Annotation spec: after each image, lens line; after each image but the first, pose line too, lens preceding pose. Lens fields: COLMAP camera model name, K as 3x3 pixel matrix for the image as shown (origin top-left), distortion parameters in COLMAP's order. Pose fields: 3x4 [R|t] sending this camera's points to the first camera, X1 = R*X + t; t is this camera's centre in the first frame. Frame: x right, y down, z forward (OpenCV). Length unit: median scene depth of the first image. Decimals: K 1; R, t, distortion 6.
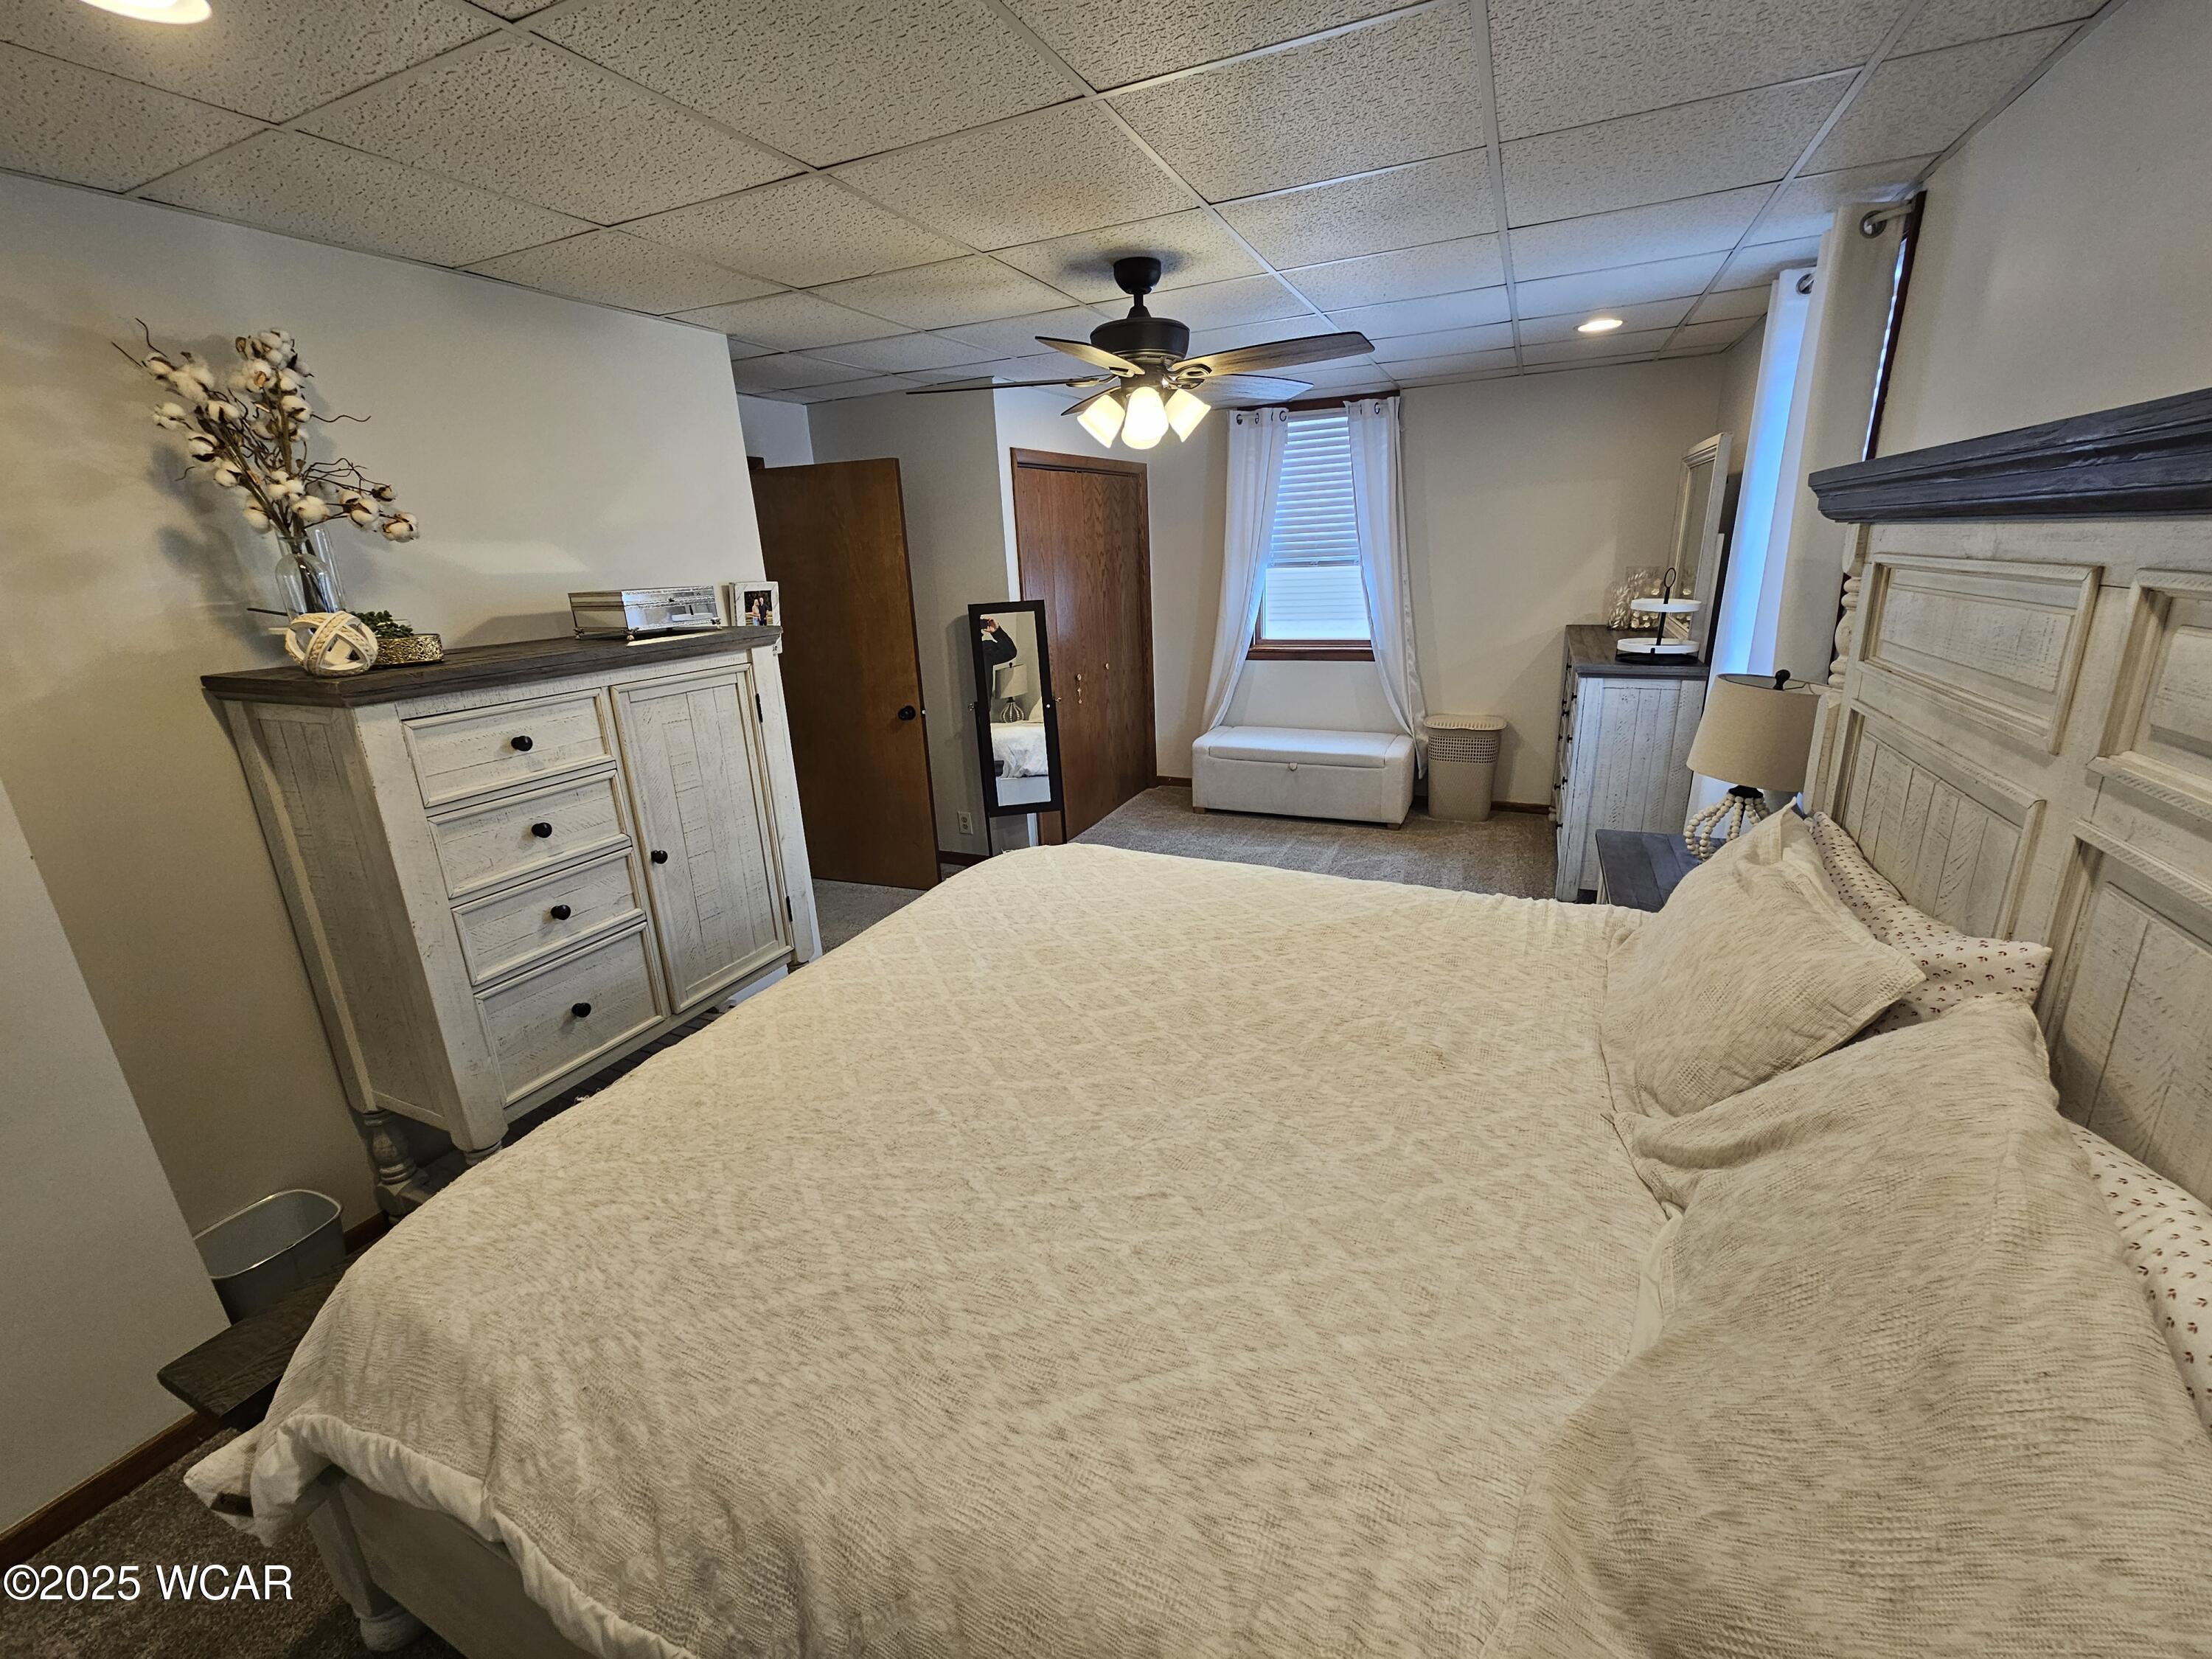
lens RADIAL K [[909.6, 0, 1113.5], [0, 909.6, 821.9], [0, 0, 1]] dist [0.001436, -0.001156]
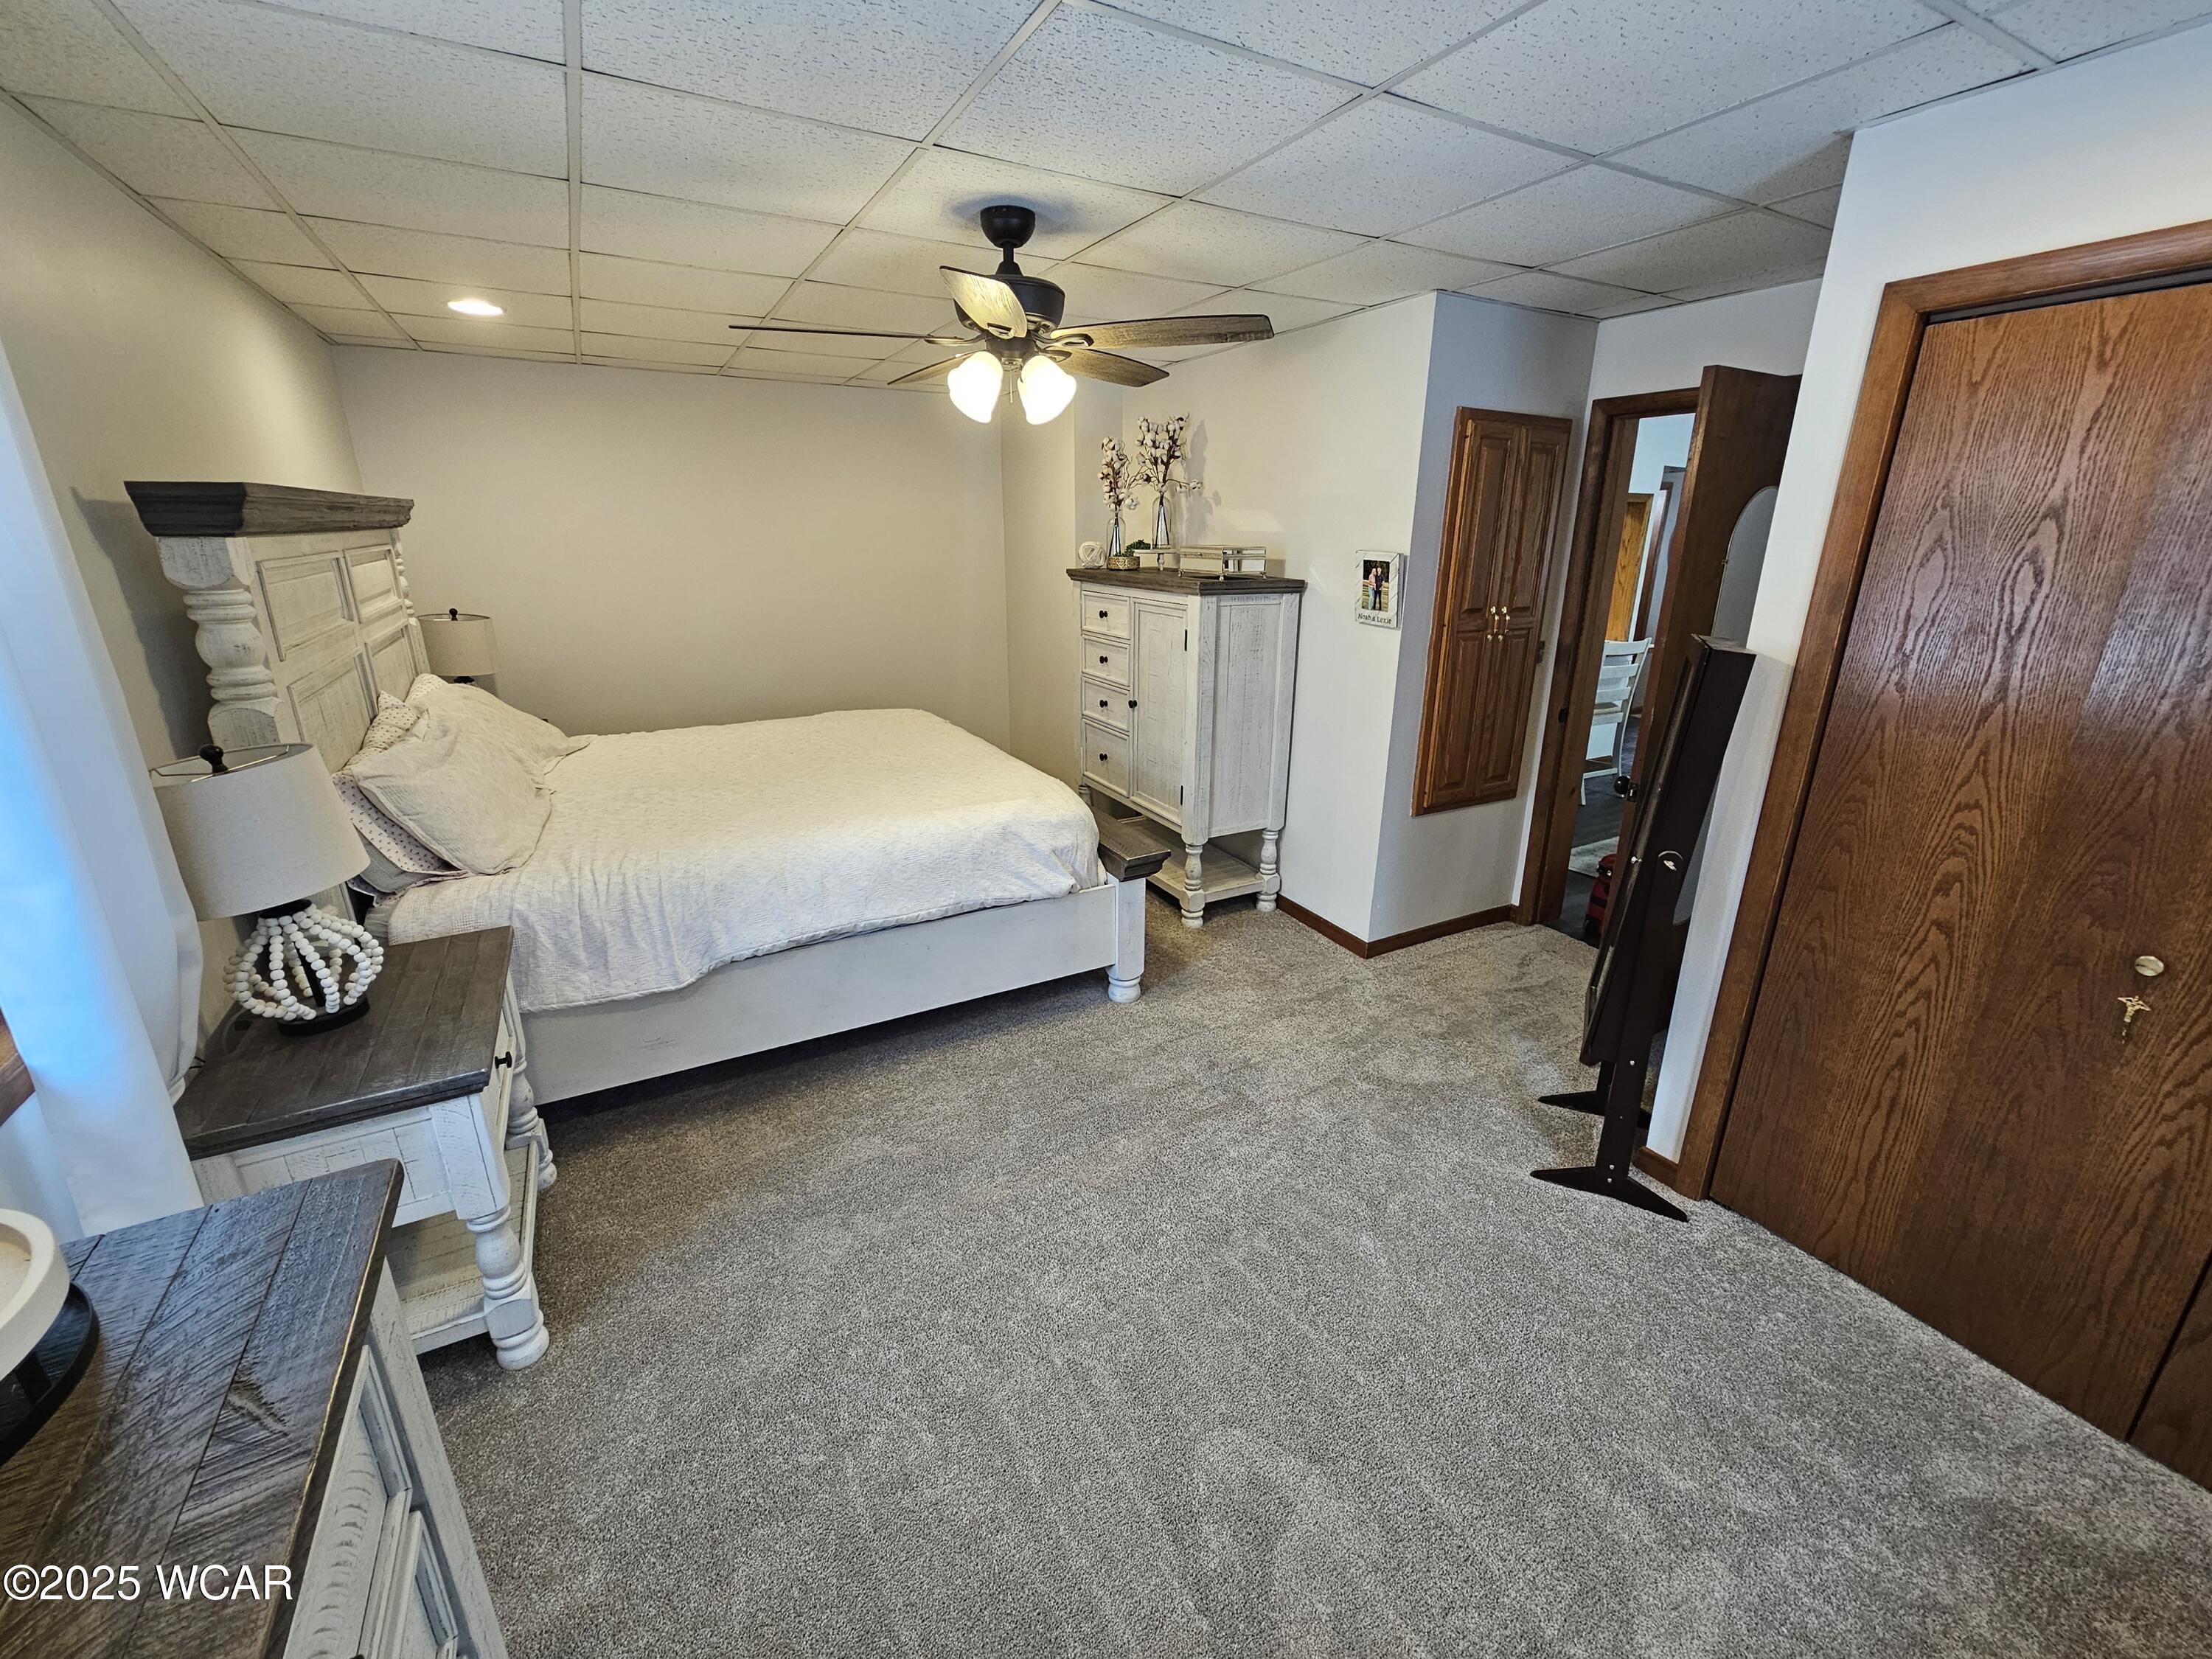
lens RADIAL K [[909.6, 0, 1118.2], [0, 909.6, 819.6], [0, 0, 1]] dist [0.001436, -0.001156]
pose [[-0.595183, 0.283809, -0.751804, 0.683564], [-0.215175, 0.845108, 0.489379, -0.488782], [0.774246, 0.453039, -0.441925, 1.493414]]
